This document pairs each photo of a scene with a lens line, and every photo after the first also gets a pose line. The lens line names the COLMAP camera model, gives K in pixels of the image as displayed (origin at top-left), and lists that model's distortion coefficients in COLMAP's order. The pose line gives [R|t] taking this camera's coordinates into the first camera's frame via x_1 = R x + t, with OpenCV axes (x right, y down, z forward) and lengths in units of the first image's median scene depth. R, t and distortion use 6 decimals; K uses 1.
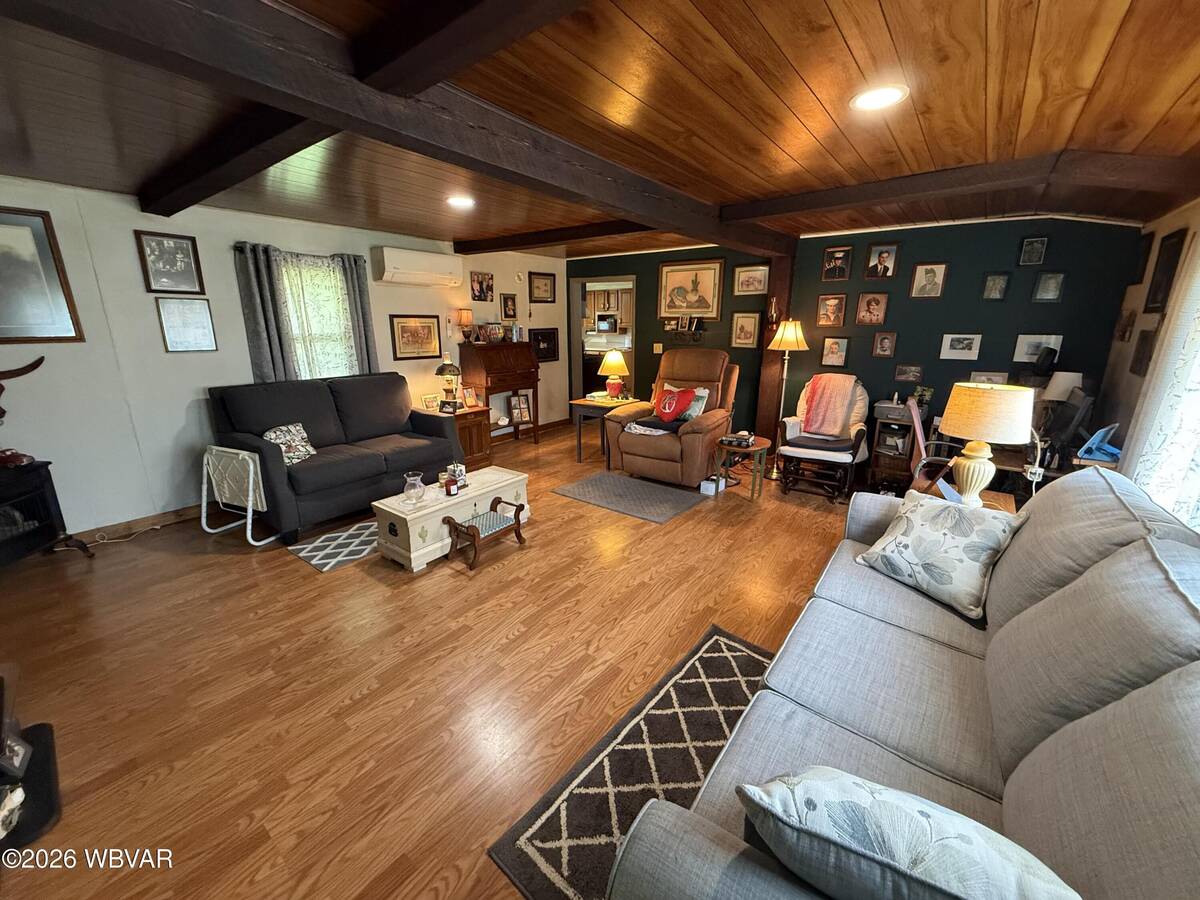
lens RADIAL K [[478.7, 0, 597.9], [0, 478.7, 450.7], [0, 0, 1]] dist [-0.004090, 0.000808]
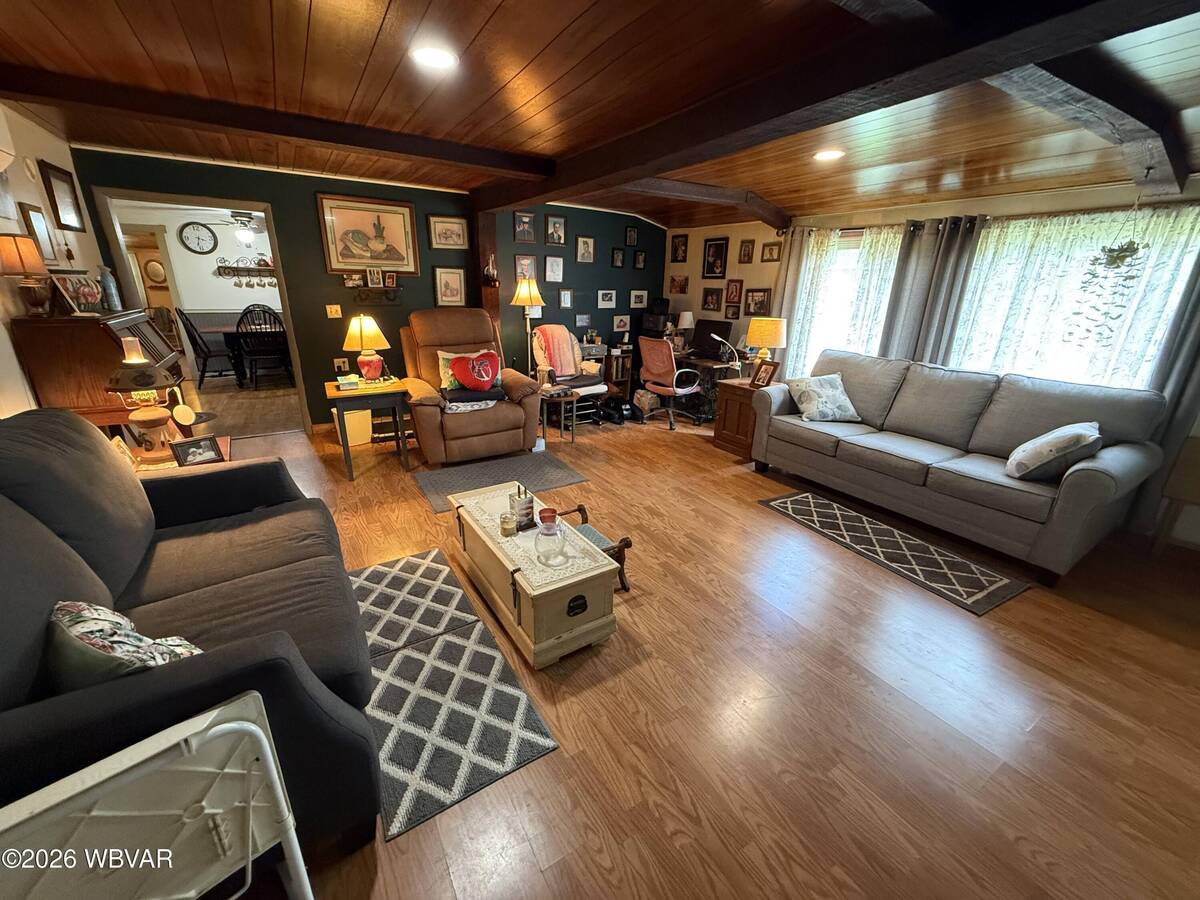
lens RADIAL K [[478.7, 0, 595.9], [0, 478.7, 449.9], [0, 0, 1]] dist [-0.004090, 0.000808]
pose [[0.346118, -0.300561, 0.888744, -0.535533], [0.225137, 0.946224, 0.232321, -0.102138], [-0.910777, 0.119679, 0.395173, 0.402978]]
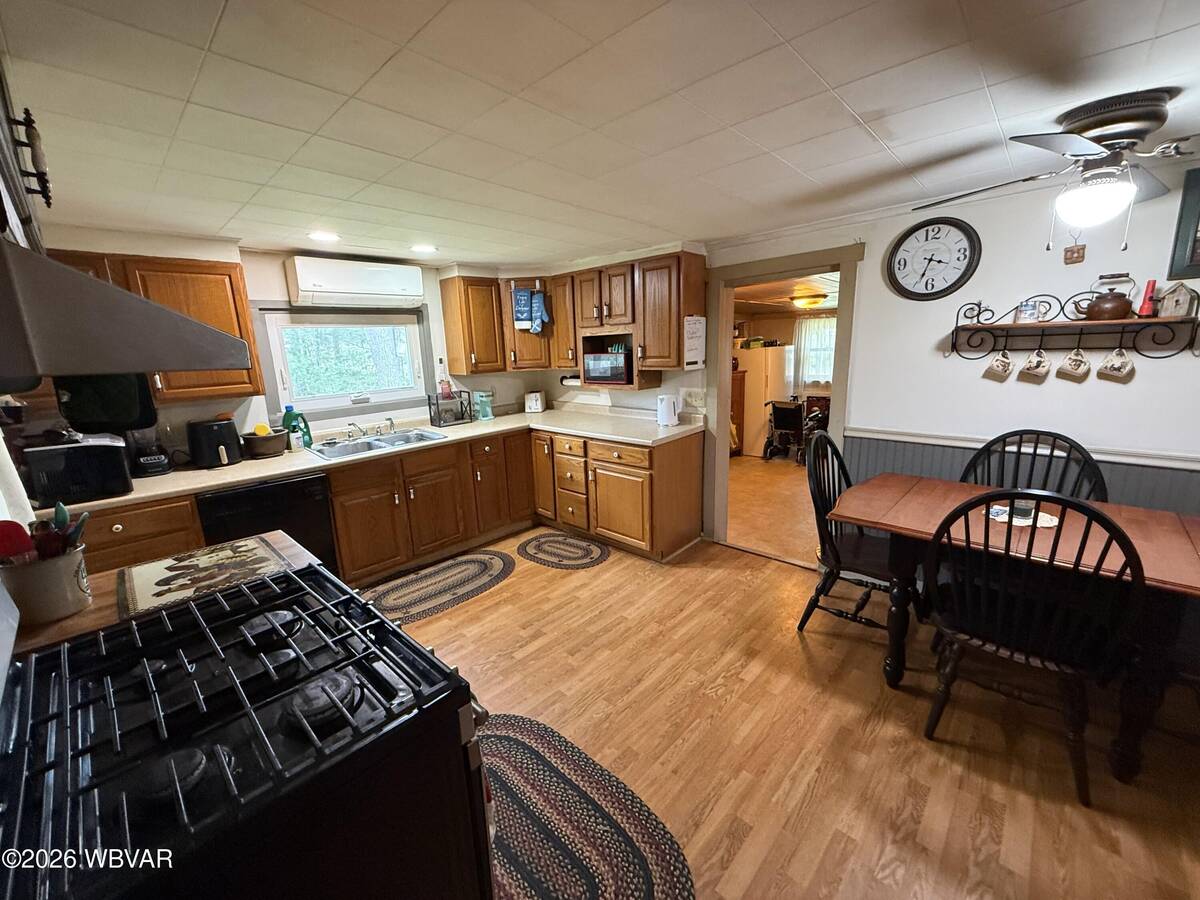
lens RADIAL K [[478.7, 0, 603.0], [0, 478.7, 445.9], [0, 0, 1]] dist [-0.004090, 0.000808]
pose [[0.995590, -0.013842, -0.092781, 0.098728], [0.008746, 0.998442, -0.055106, -0.360562], [0.093399, 0.054052, 0.994160, 1.284019]]
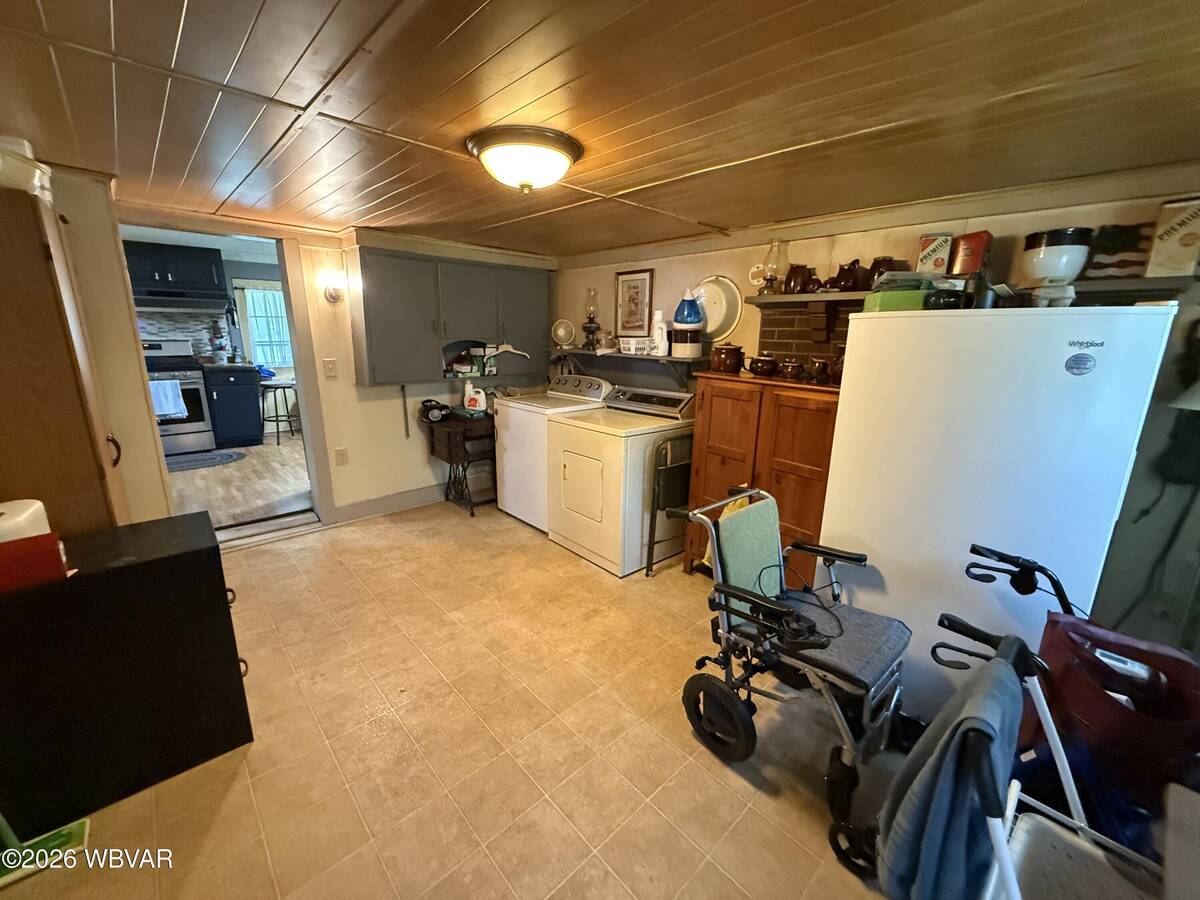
lens RADIAL K [[478.7, 0, 591.9], [0, 478.7, 447.4], [0, 0, 1]] dist [-0.004090, 0.000808]
pose [[-0.147149, 0.235869, -0.960580, 0.793352], [-0.266063, 0.925918, 0.268116, -0.637982], [0.952658, 0.295028, -0.073492, 2.437472]]
